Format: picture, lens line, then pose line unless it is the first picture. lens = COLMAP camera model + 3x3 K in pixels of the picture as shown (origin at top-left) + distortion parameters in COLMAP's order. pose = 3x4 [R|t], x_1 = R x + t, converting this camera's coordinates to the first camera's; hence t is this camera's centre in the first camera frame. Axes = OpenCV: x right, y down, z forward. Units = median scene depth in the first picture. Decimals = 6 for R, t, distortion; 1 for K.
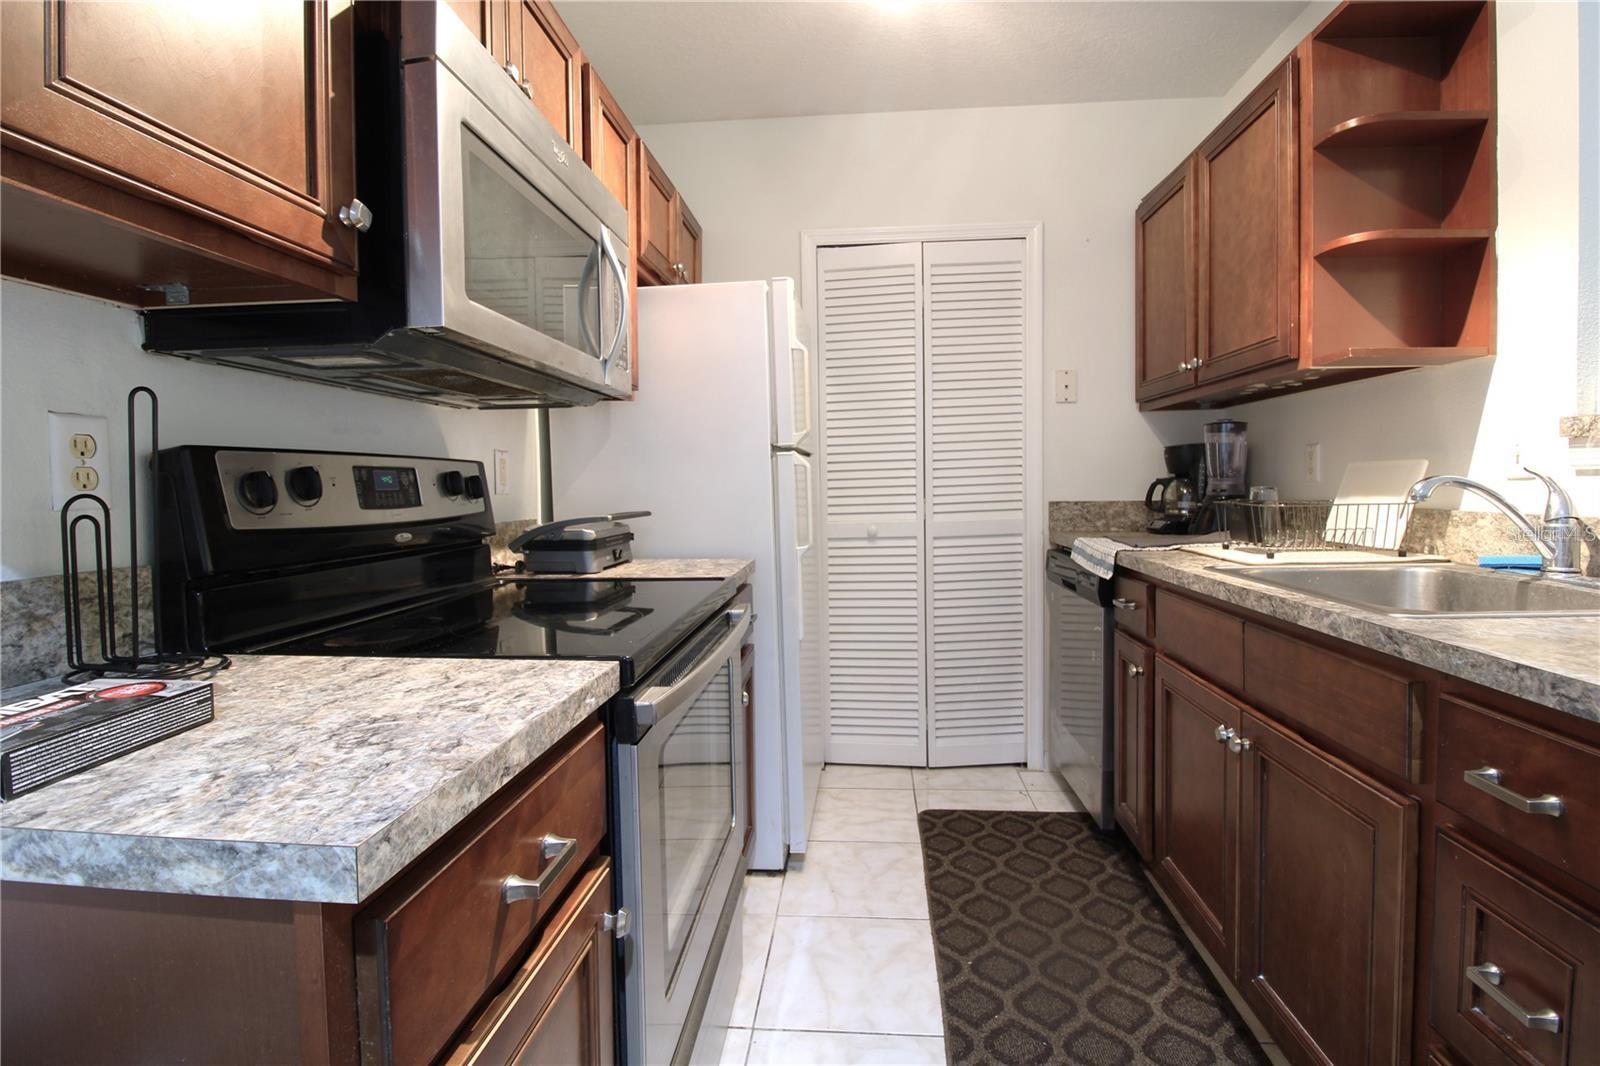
lens RADIAL K [[745.2, 0, 807.1], [0, 745.2, 509.1], [0, 0, 1]] dist [0.000459, -0.015034]
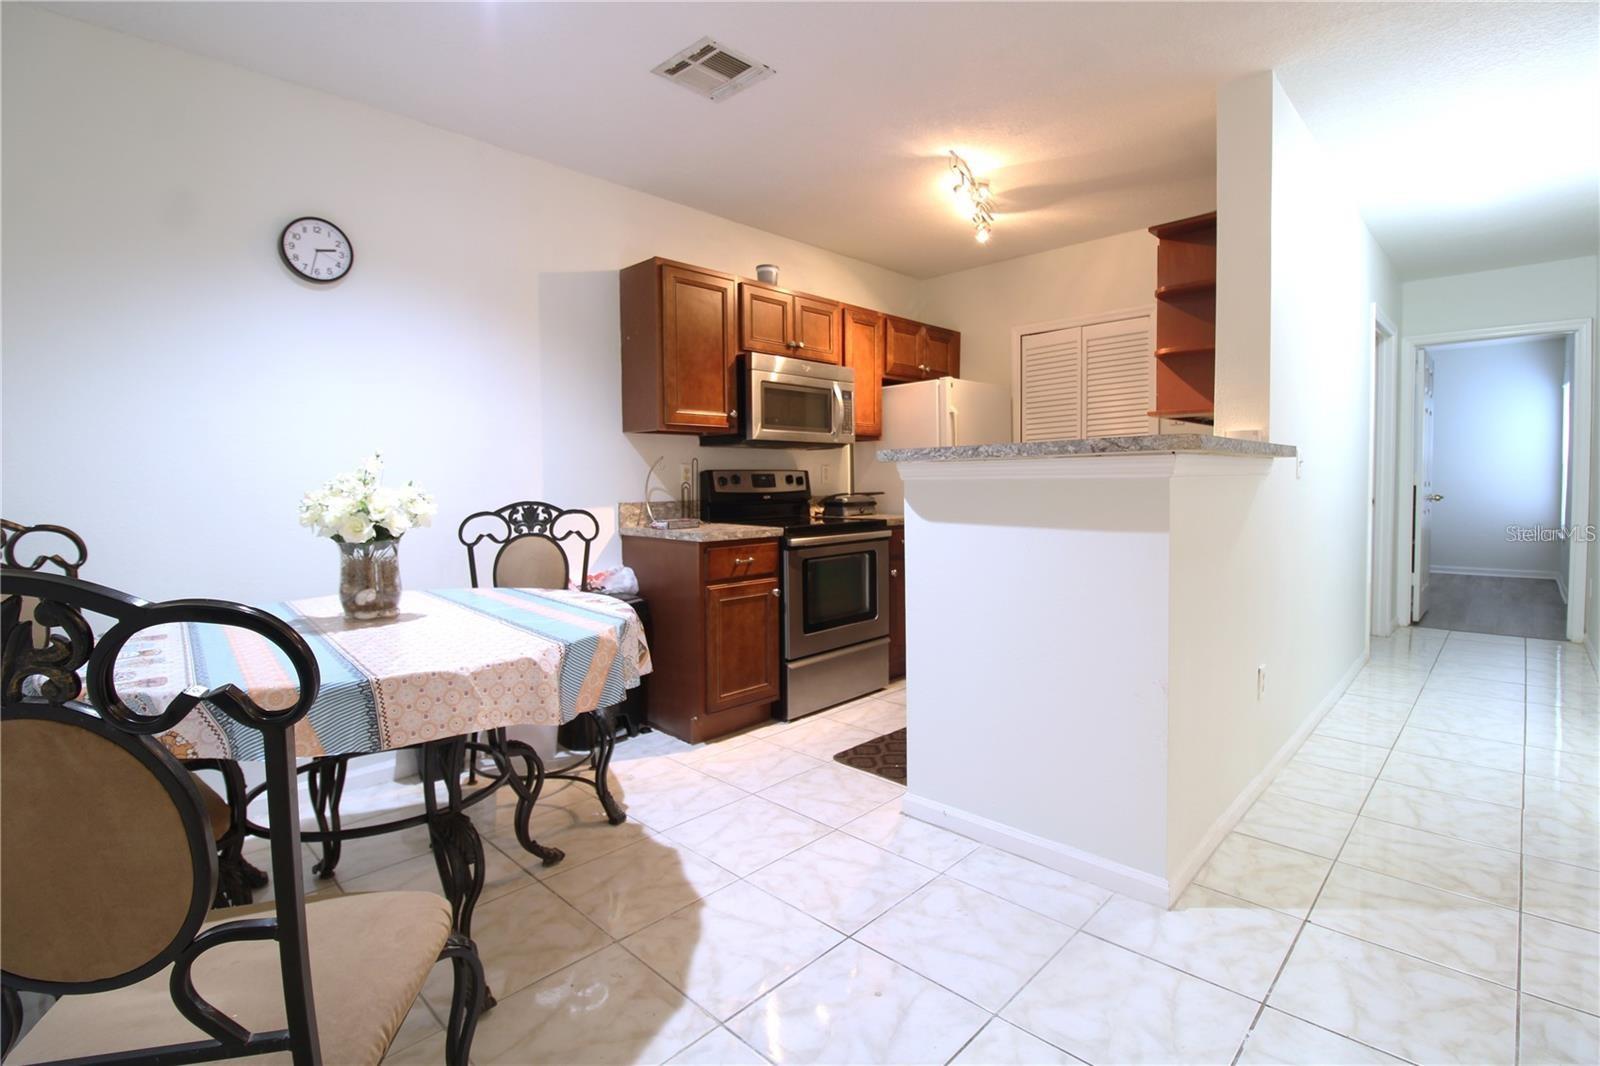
lens RADIAL K [[745.2, 0, 807.1], [0, 745.2, 509.1], [0, 0, 1]] dist [0.000459, -0.015034]
pose [[0.771847, 0.029779, -0.635111, 1.015374], [-0.022310, 0.999556, 0.019753, 0.015230], [0.635417, -0.001077, 0.772169, -0.833542]]
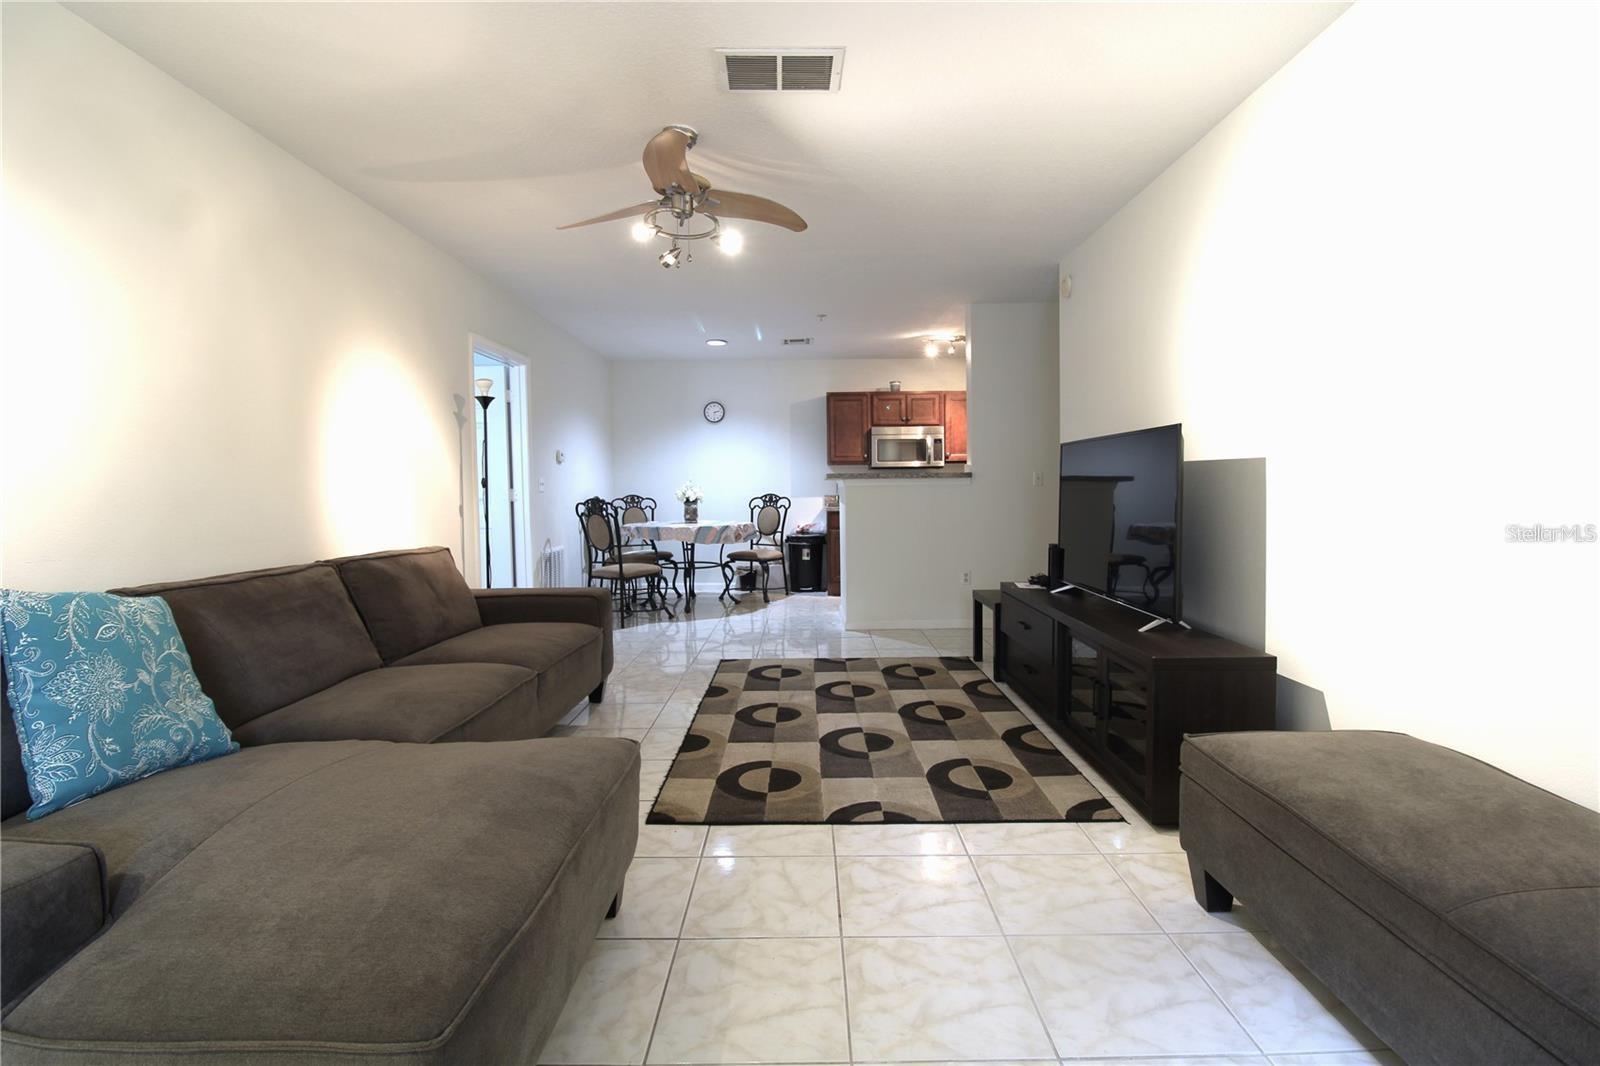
lens RADIAL K [[745.2, 0, 807.1], [0, 745.2, 509.1], [0, 0, 1]] dist [0.000459, -0.015034]
pose [[0.082234, 0.043160, -0.995678, 3.655417], [-0.025322, 0.998830, 0.041205, -0.046313], [0.996291, 0.021824, 0.083230, -0.191321]]
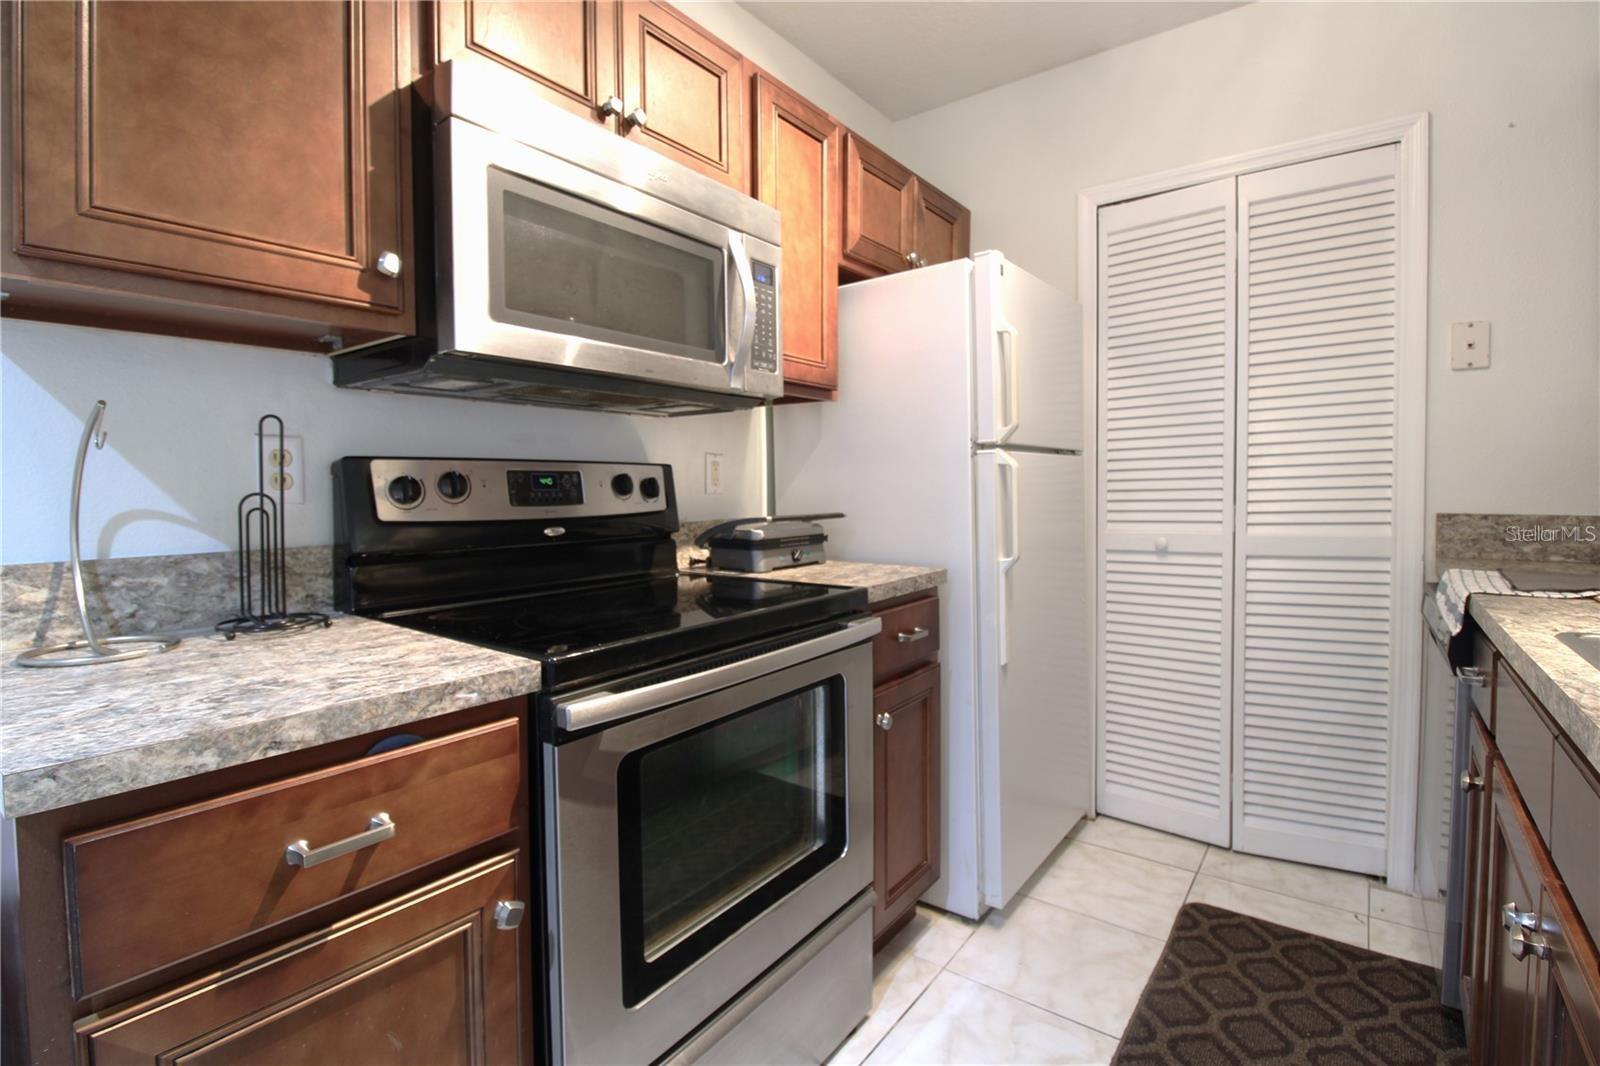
lens RADIAL K [[745.2, 0, 807.1], [0, 745.2, 509.1], [0, 0, 1]] dist [0.000459, -0.015034]
pose [[0.847263, 0.023980, -0.530632, 0.272317], [-0.022324, 0.999705, 0.009534, -0.010855], [0.530704, 0.003768, 0.847549, 0.148706]]
